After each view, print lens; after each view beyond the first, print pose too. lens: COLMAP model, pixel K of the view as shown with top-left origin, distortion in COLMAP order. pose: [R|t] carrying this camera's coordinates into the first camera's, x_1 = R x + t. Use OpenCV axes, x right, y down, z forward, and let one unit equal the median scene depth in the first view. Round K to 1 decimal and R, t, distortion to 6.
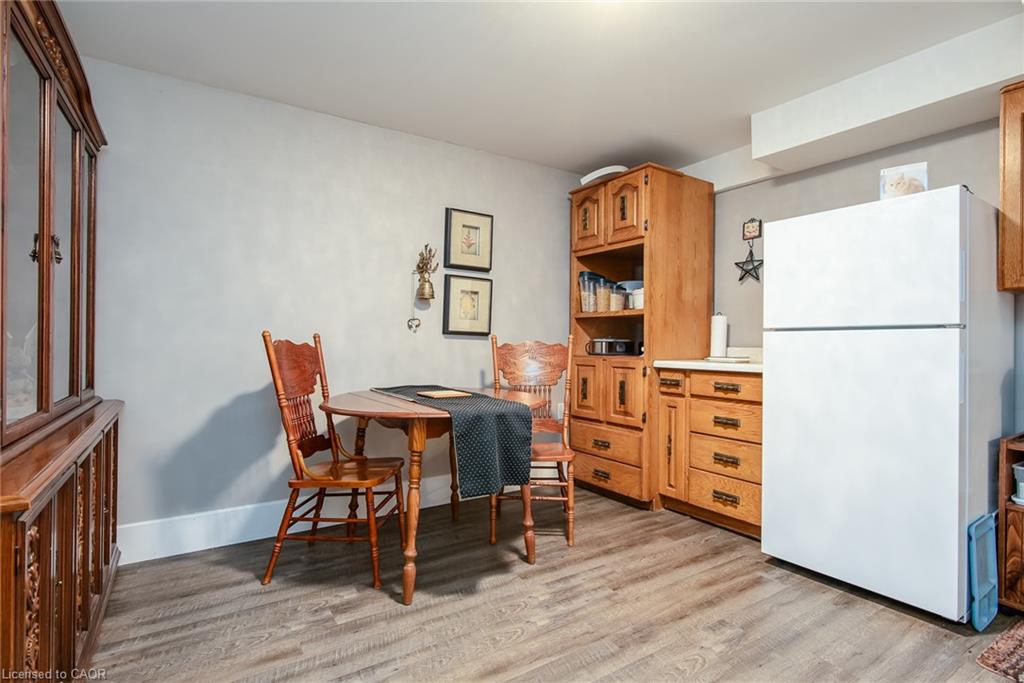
lens RADIAL K [[502.3, 0, 512.0], [0, 502.3, 341.5], [0, 0, 1]] dist [-0.001764, -0.001129]
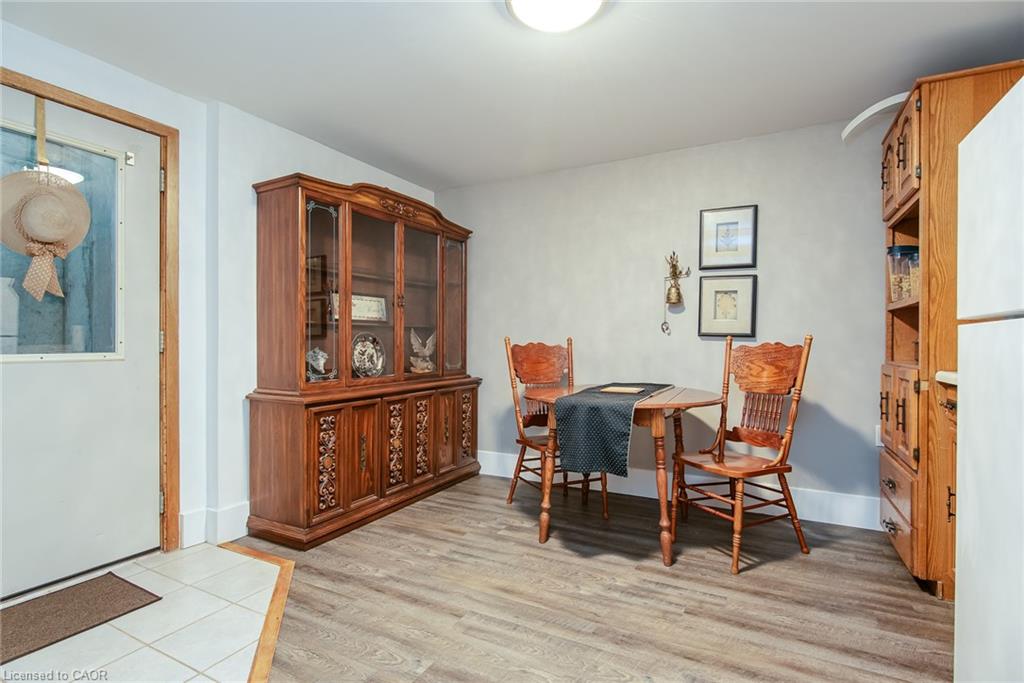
lens RADIAL K [[502.3, 0, 512.0], [0, 502.3, 341.5], [0, 0, 1]] dist [-0.001764, -0.001129]
pose [[0.485894, -0.007089, -0.873989, 0.768855], [0.001604, 0.999973, -0.007219, 0.003639], [0.874016, 0.002105, 0.485892, 0.245185]]
